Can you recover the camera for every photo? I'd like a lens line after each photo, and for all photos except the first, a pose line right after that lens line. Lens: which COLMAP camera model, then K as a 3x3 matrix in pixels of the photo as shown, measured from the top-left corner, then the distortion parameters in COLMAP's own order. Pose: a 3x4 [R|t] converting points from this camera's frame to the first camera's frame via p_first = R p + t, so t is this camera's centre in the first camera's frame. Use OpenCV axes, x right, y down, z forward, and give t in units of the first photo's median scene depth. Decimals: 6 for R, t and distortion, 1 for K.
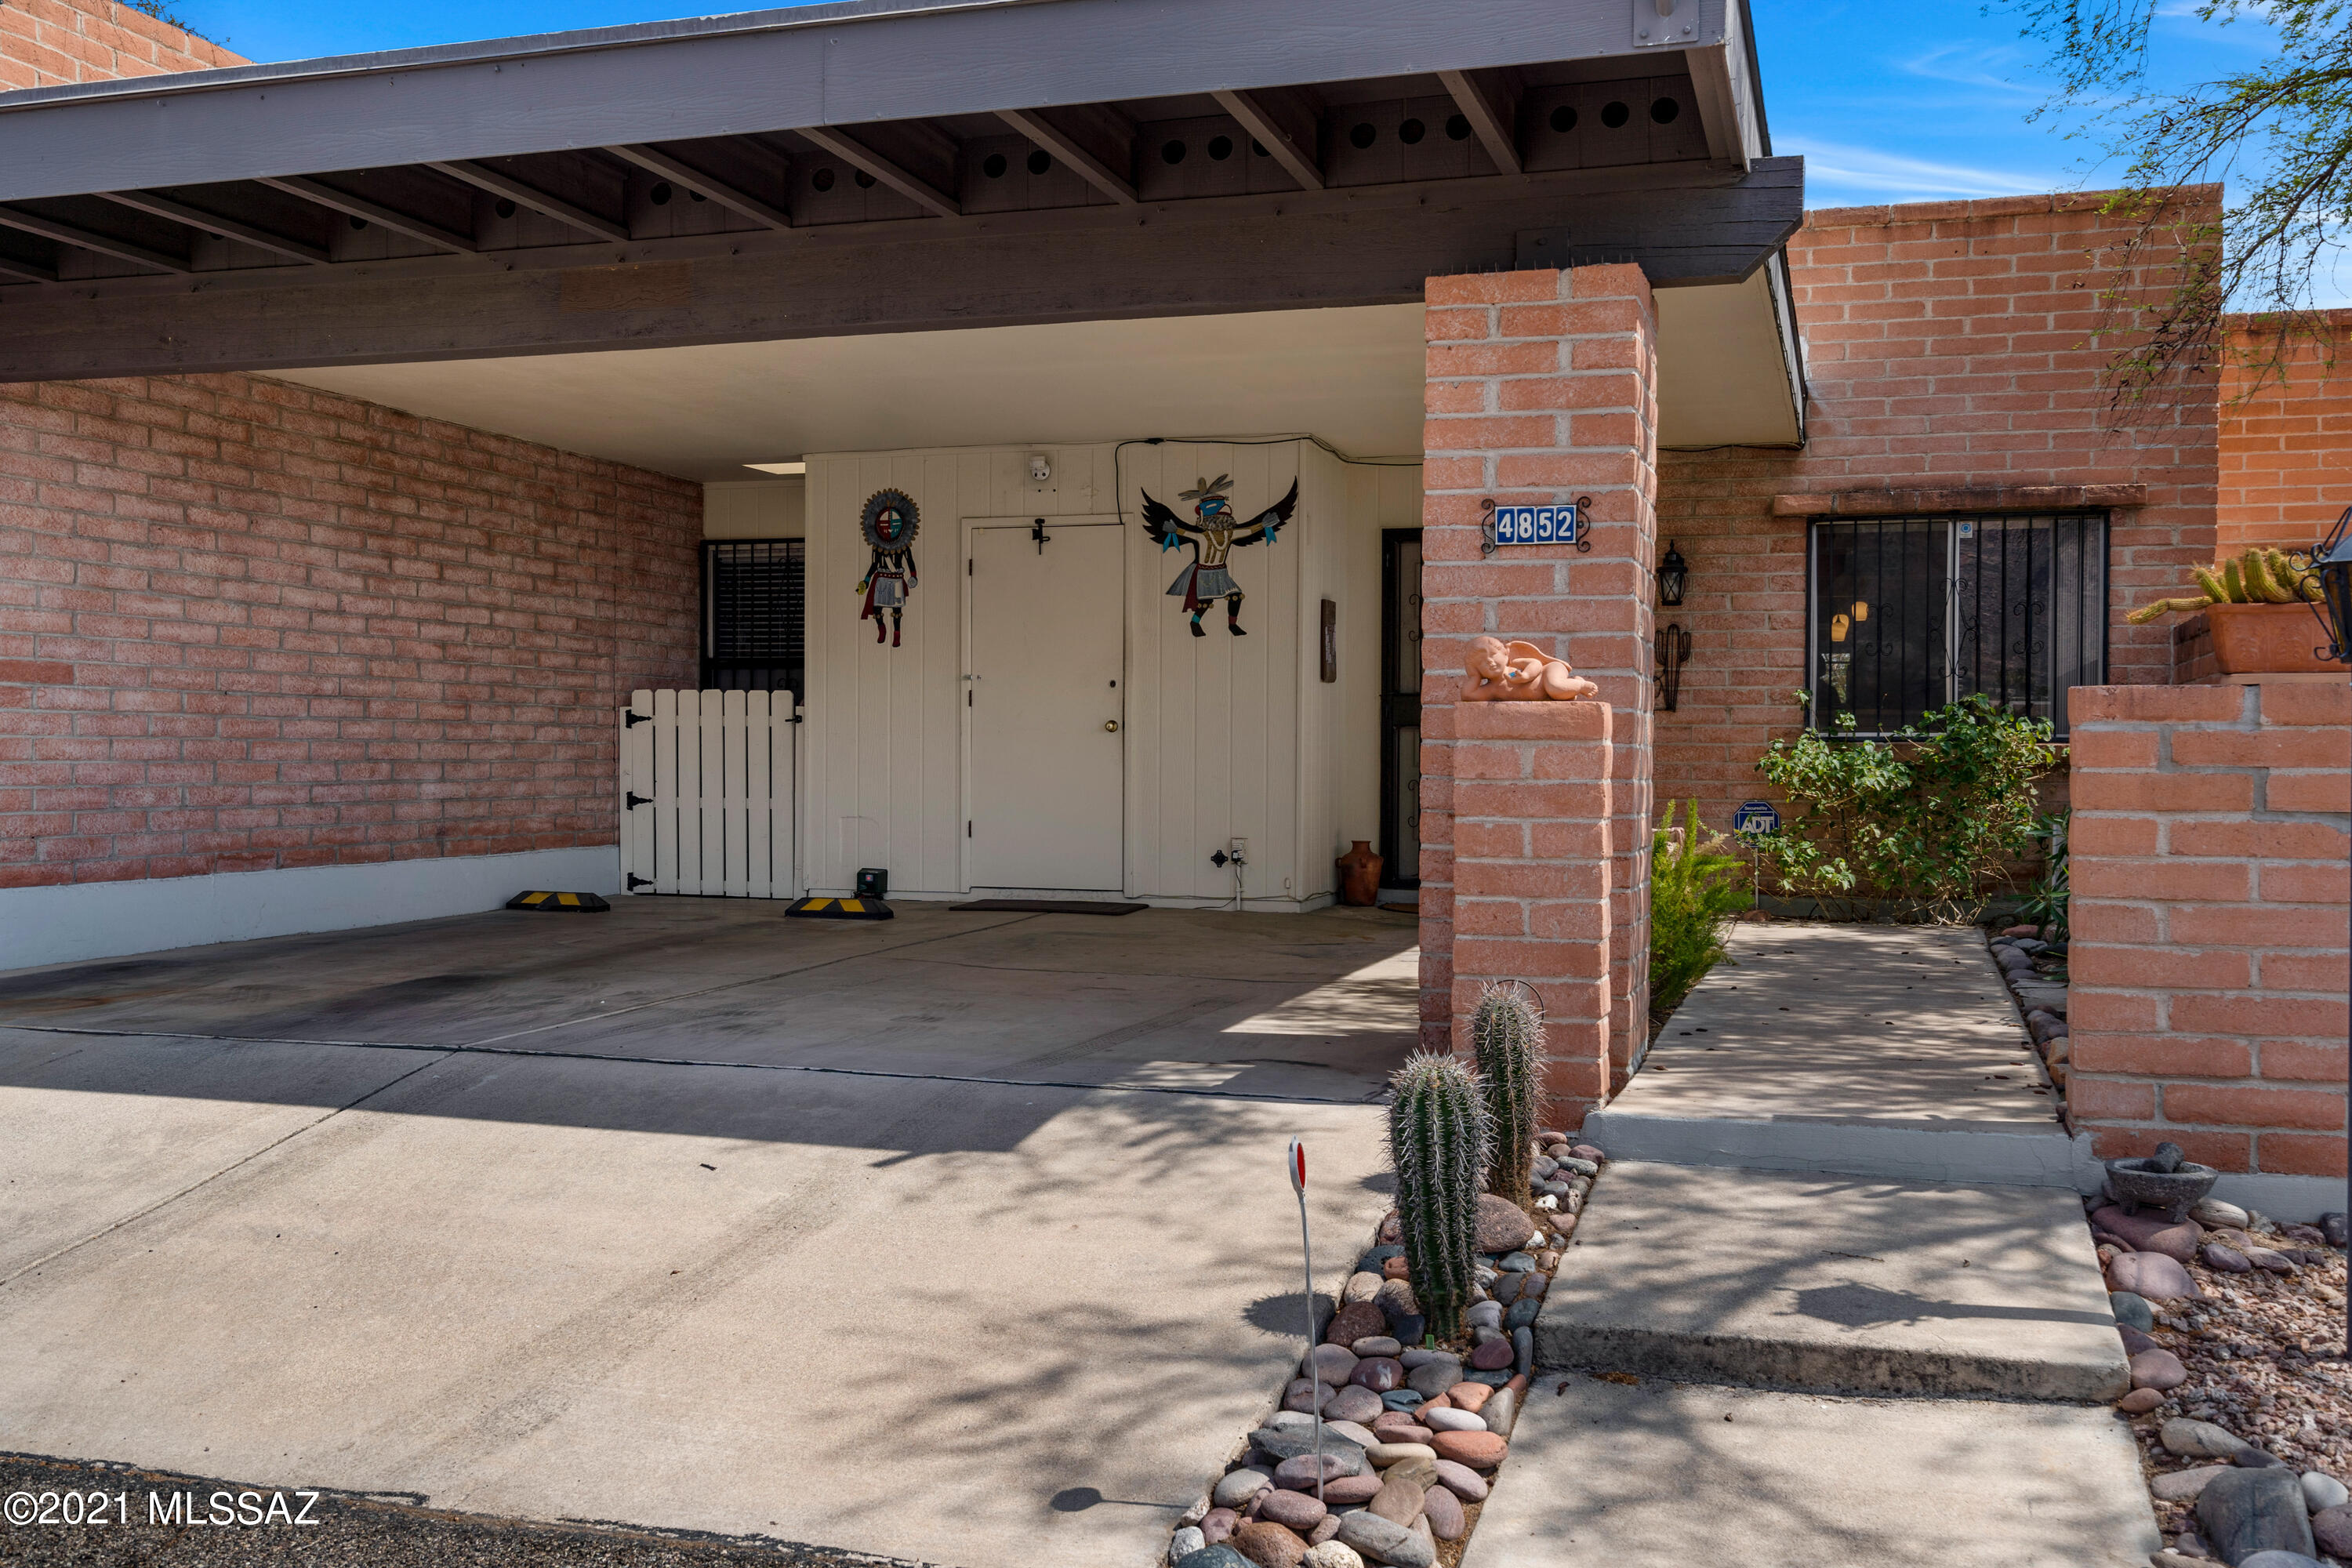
lens RADIAL K [[2196.8, 0, 1175.4], [0, 2196.8, 779.7], [0, 0, 1]] dist [0.015688, 0.000000]
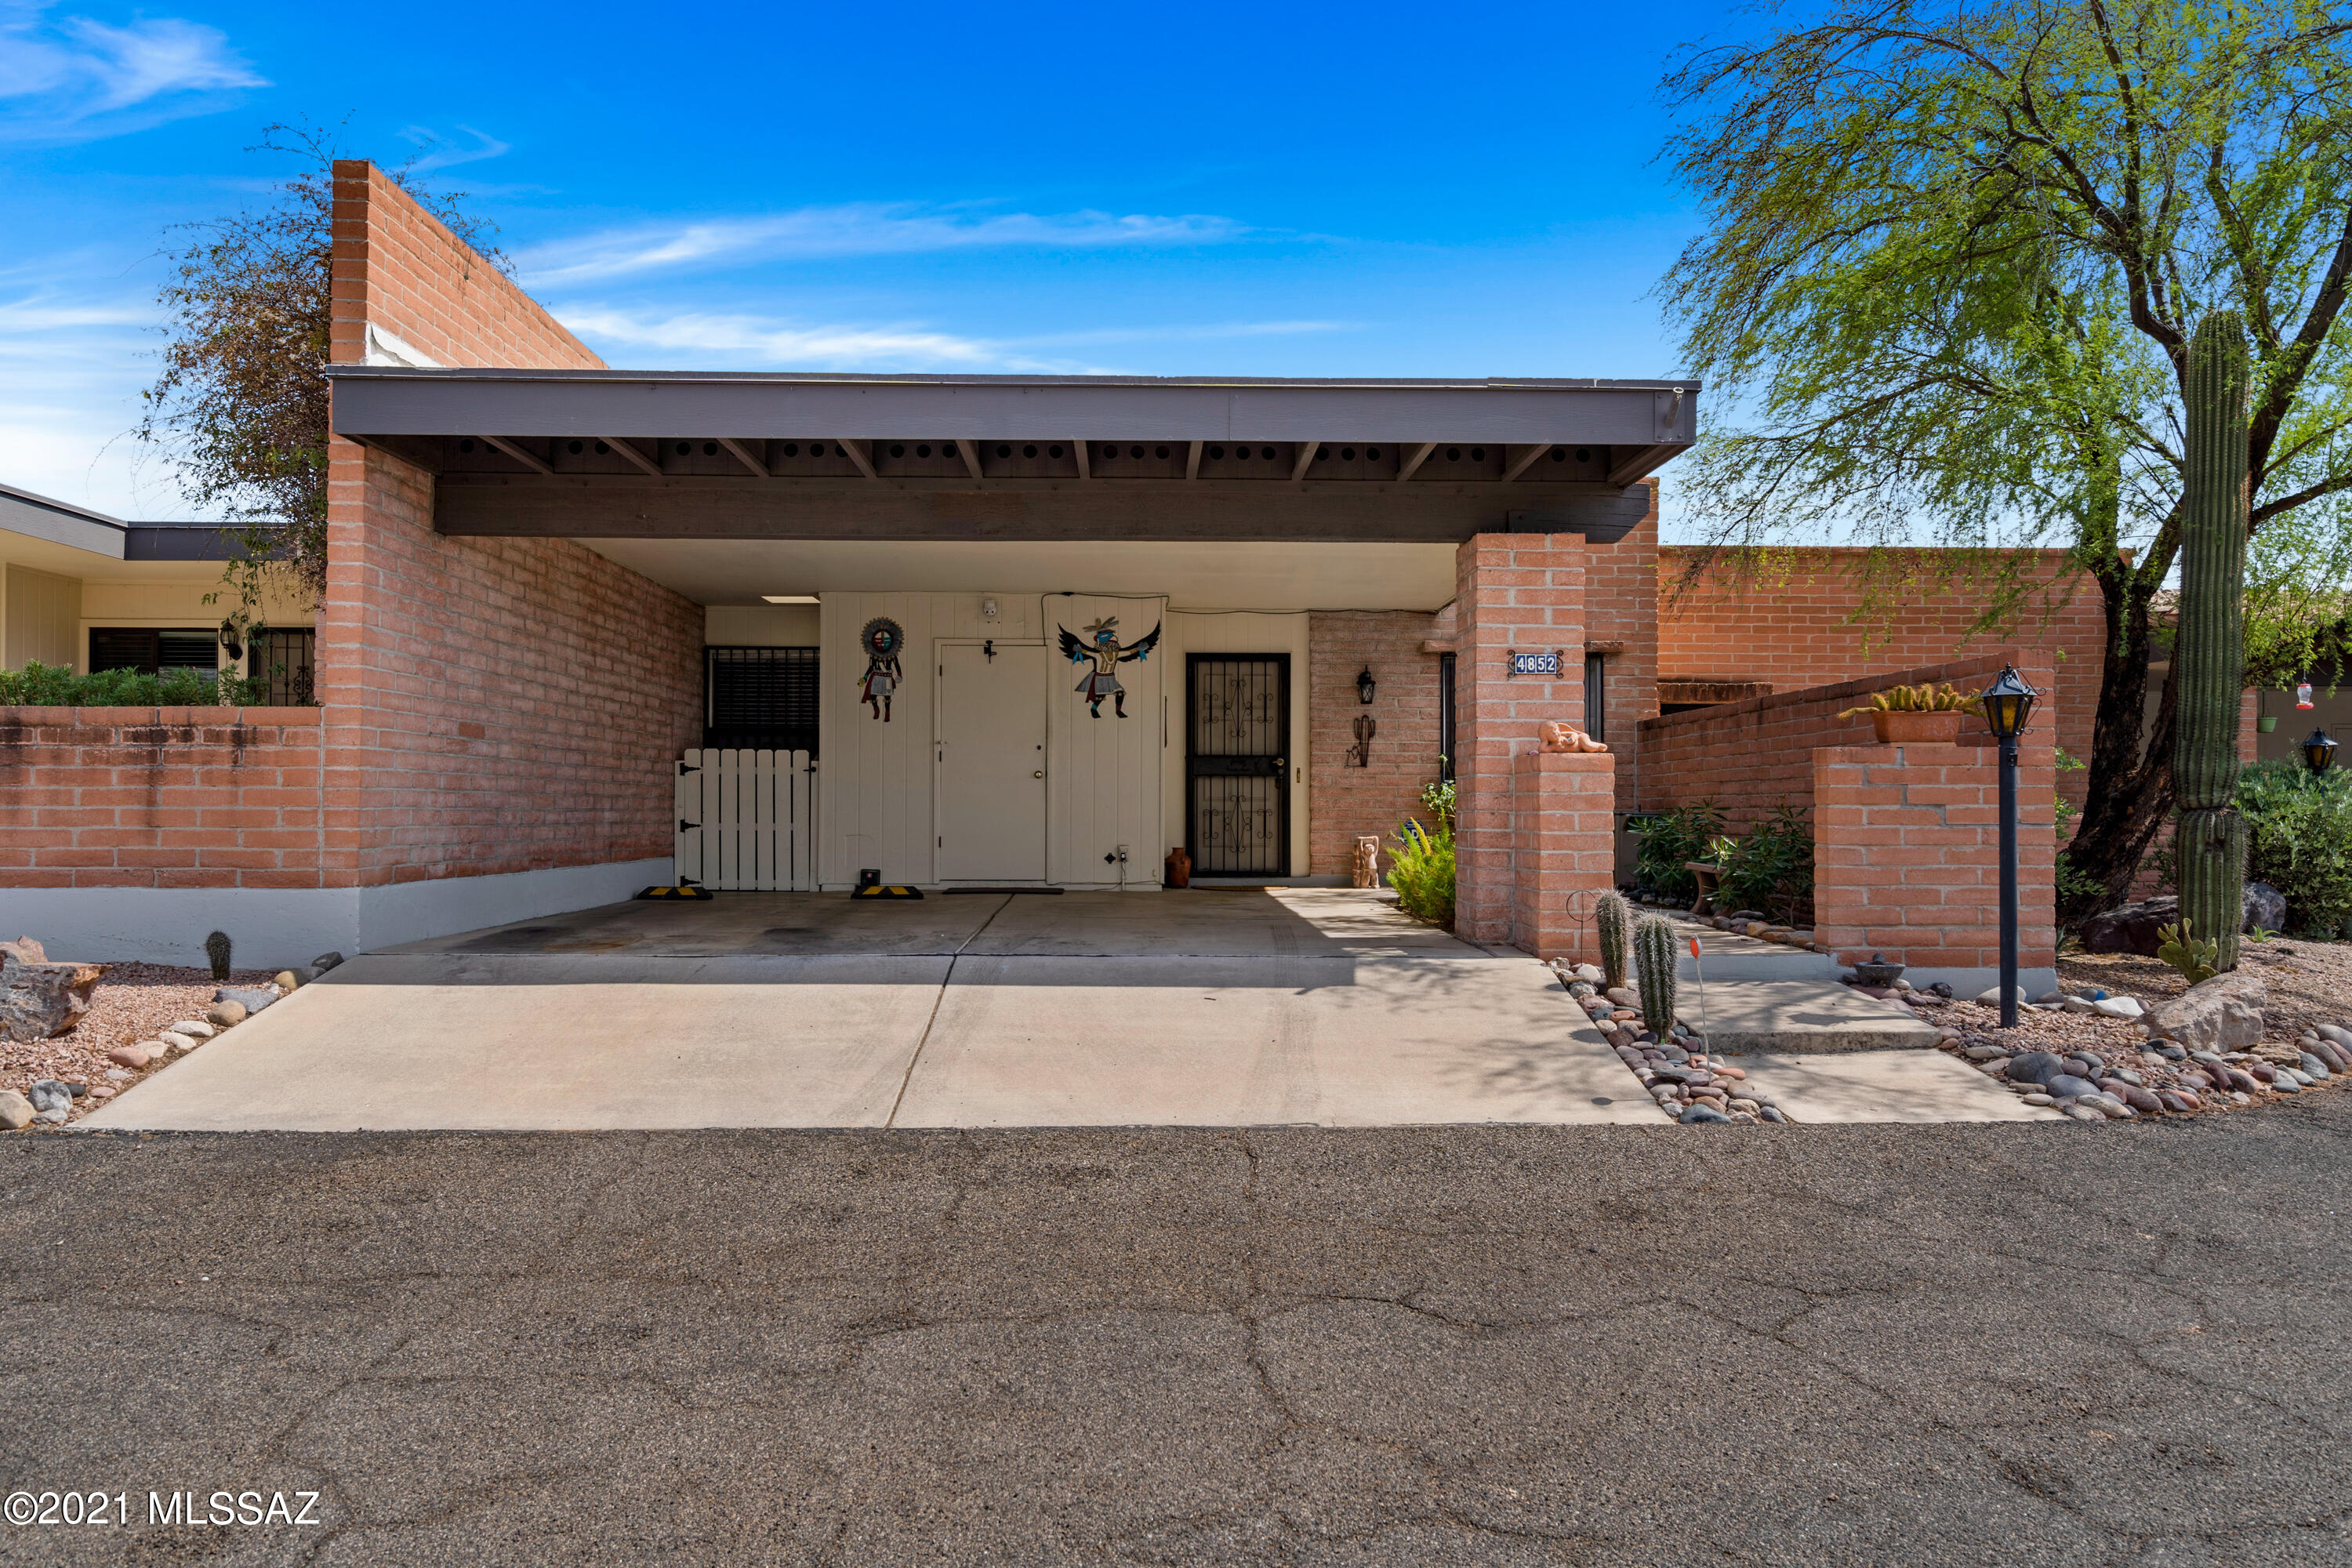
lens RADIAL K [[1674.8, 0, 1177.6], [0, 1674.8, 793.9], [0, 0, 1]] dist [0.030964, 0.001157]
pose [[0.945222, 0.000379, 0.326427, -0.329257], [0.006775, 0.999761, -0.020776, 0.014992], [-0.326357, 0.021850, 0.944994, -0.159064]]
